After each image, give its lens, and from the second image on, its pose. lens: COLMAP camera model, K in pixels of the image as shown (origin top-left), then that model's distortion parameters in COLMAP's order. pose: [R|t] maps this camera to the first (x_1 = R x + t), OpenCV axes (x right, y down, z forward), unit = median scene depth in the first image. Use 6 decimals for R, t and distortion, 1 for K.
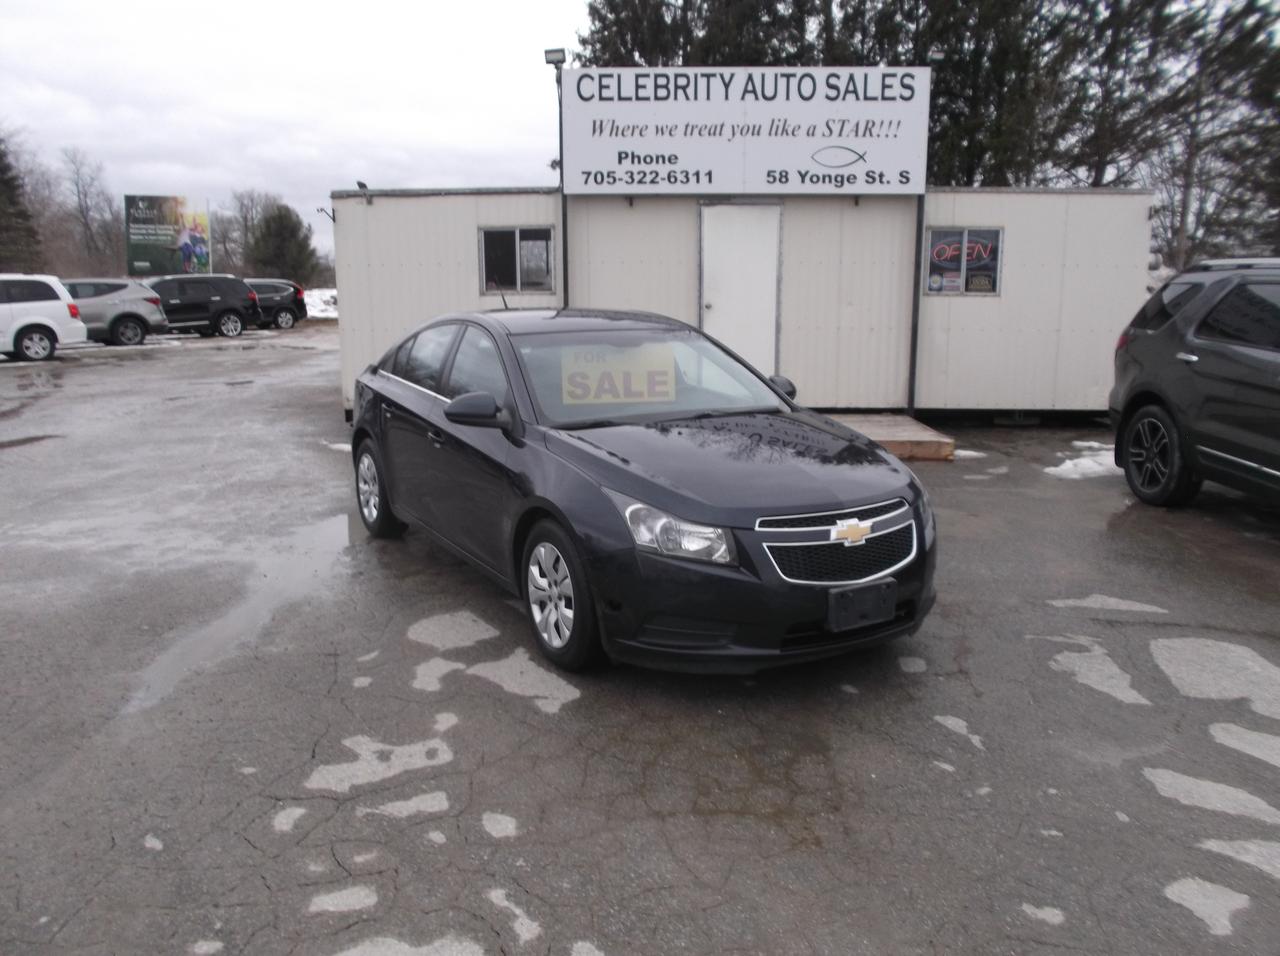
lens RADIAL K [[1024.3, 0, 646.6], [0, 1024.3, 477.4], [0, 0, 1]] dist [-0.037332, 0.020115]
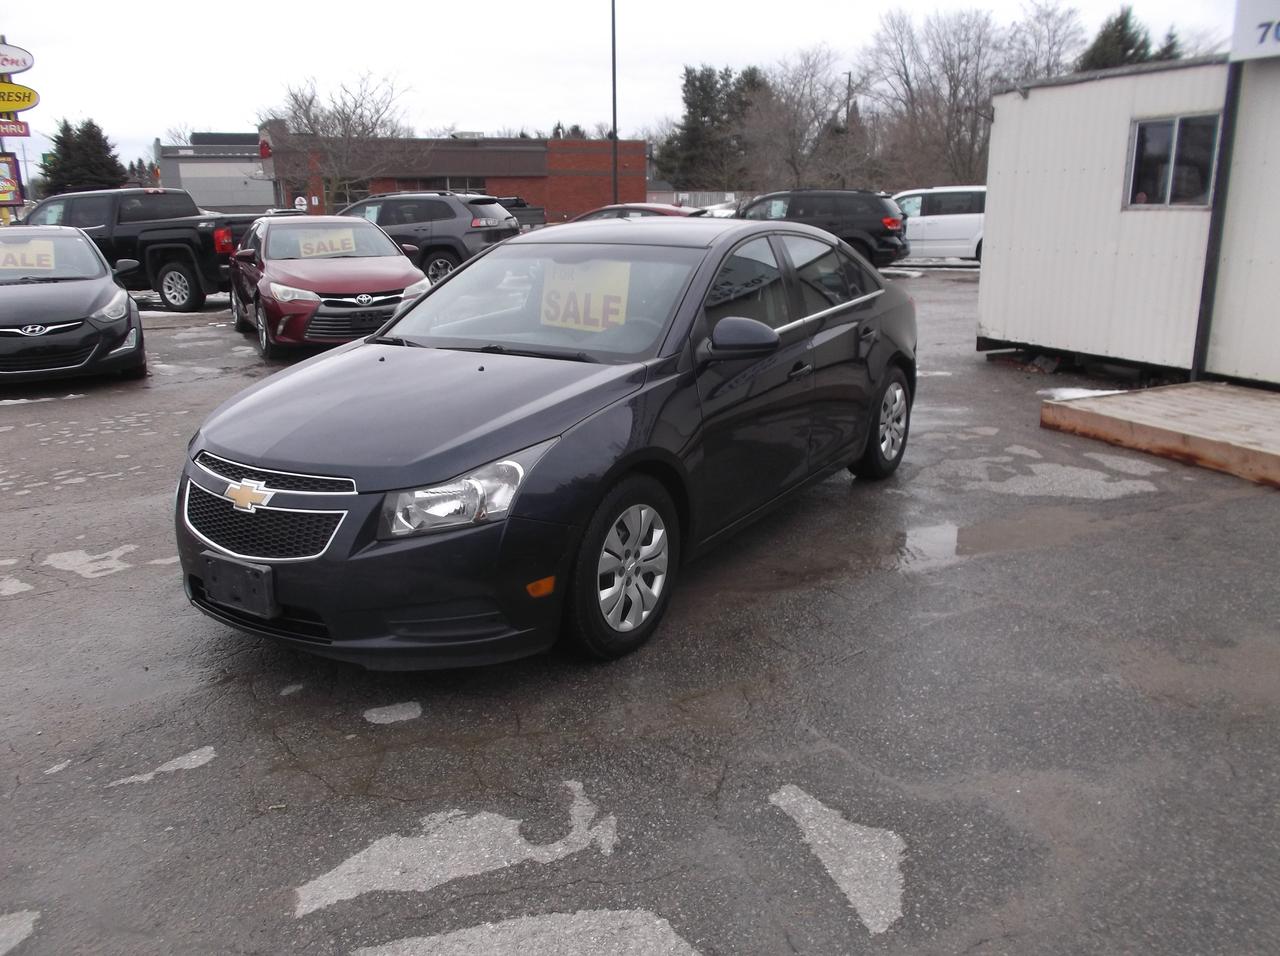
lens RADIAL K [[1022.9, 0, 679.7], [0, 1022.9, 506.6], [0, 0, 1]] dist [-0.013945, -0.003350]
pose [[0.467852, 0.258451, -0.845173, 0.409851], [-0.171439, 0.964662, 0.200089, -0.061733], [0.867020, 0.051284, 0.495628, 0.353972]]
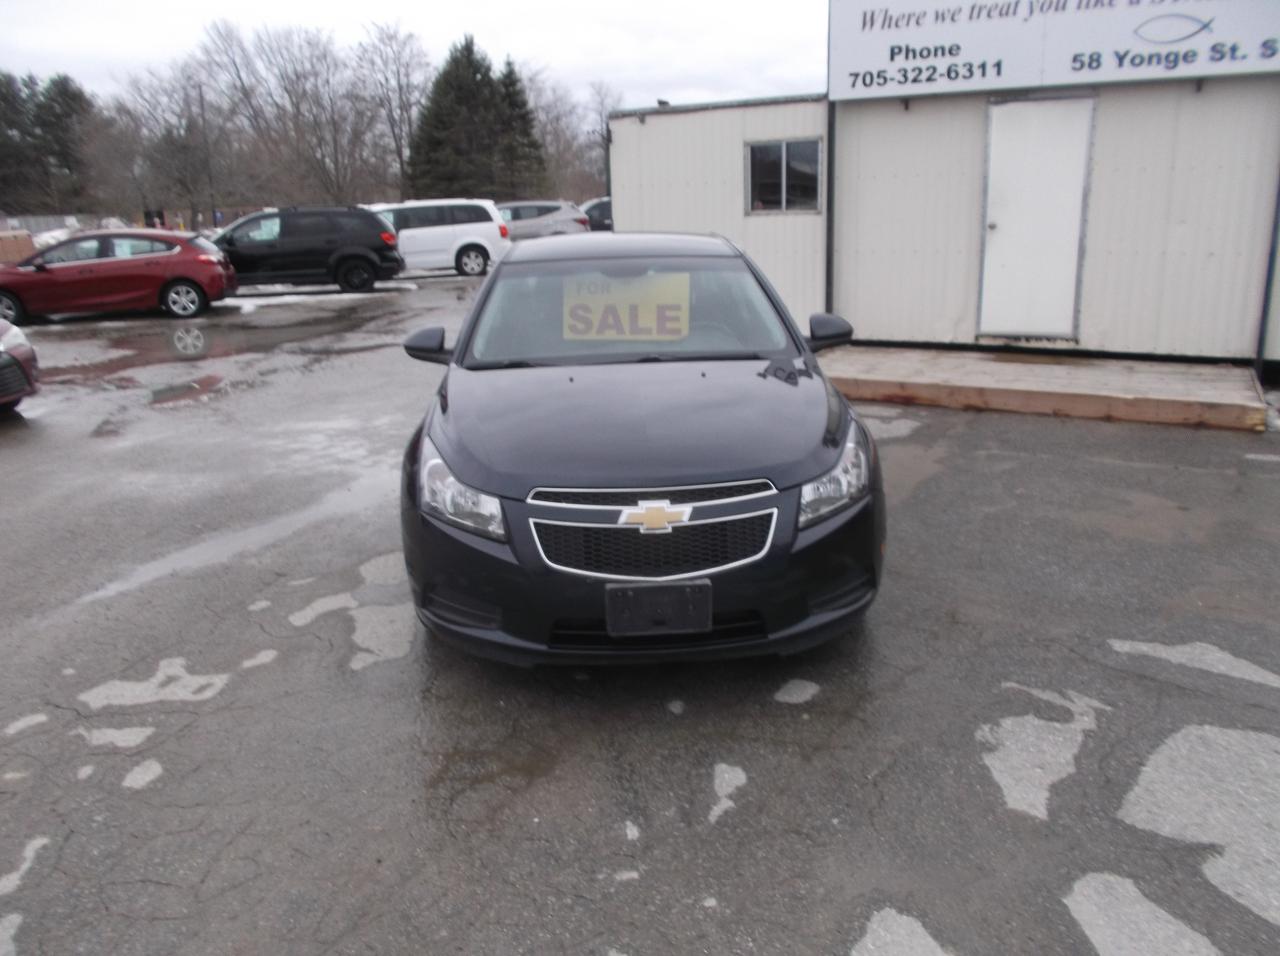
lens RADIAL K [[1022.6, 0, 655.2], [0, 1022.6, 479.0], [0, 0, 1]] dist [-0.008151, -0.004768]
pose [[0.890063, 0.099526, -0.444839, 0.217706], [-0.064919, 0.993603, 0.092409, -0.019647], [0.451191, -0.053371, 0.890830, 0.113231]]
